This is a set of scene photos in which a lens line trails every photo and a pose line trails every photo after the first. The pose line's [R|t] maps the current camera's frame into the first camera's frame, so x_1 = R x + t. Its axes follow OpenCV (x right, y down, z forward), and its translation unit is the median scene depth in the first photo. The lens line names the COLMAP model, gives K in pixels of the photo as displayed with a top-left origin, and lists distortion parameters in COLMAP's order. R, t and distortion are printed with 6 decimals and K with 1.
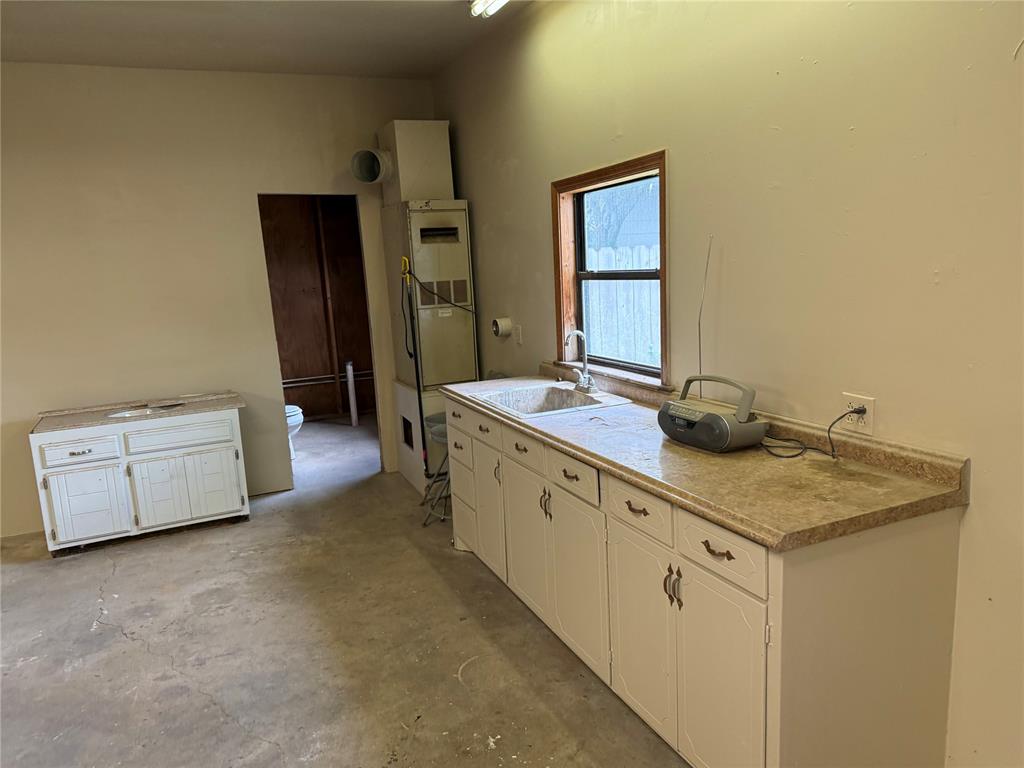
lens RADIAL K [[727.0, 0, 513.2], [0, 727.0, 381.1], [0, 0, 1]] dist [0.000558, -0.001597]
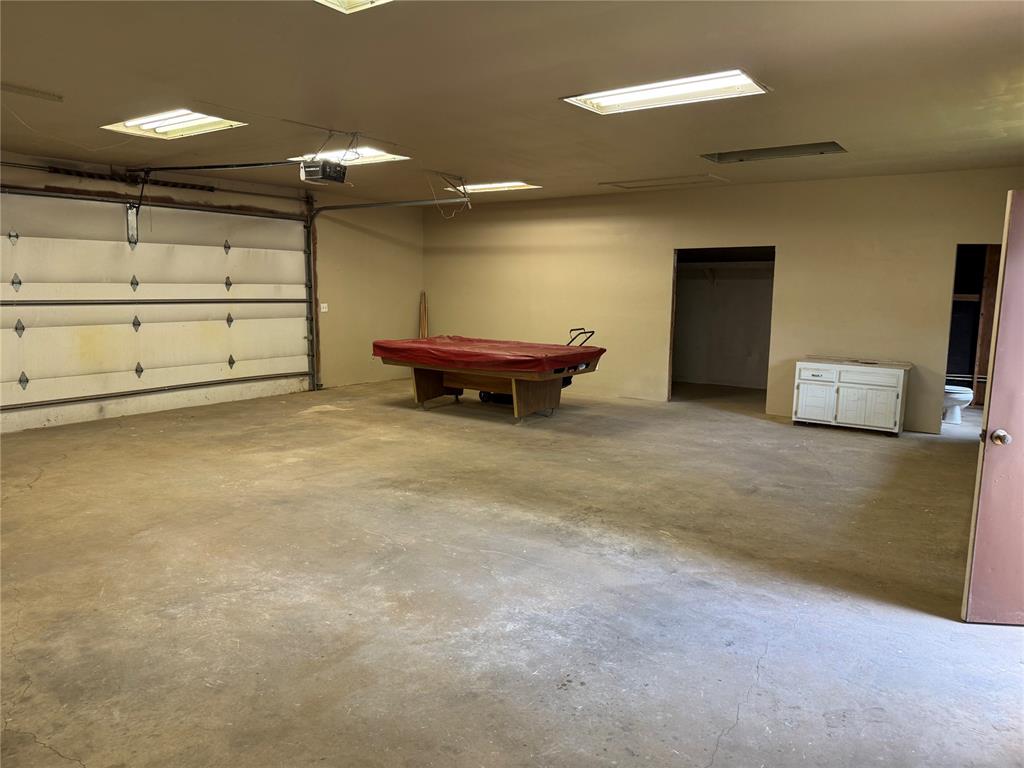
lens RADIAL K [[727.0, 0, 513.3], [0, 727.0, 384.4], [0, 0, 1]] dist [0.000558, -0.001597]
pose [[0.503710, 0.179235, -0.845075, 0.651385], [-0.190282, 0.977234, 0.093847, 0.092797], [0.842656, 0.113531, 0.526348, -0.718554]]
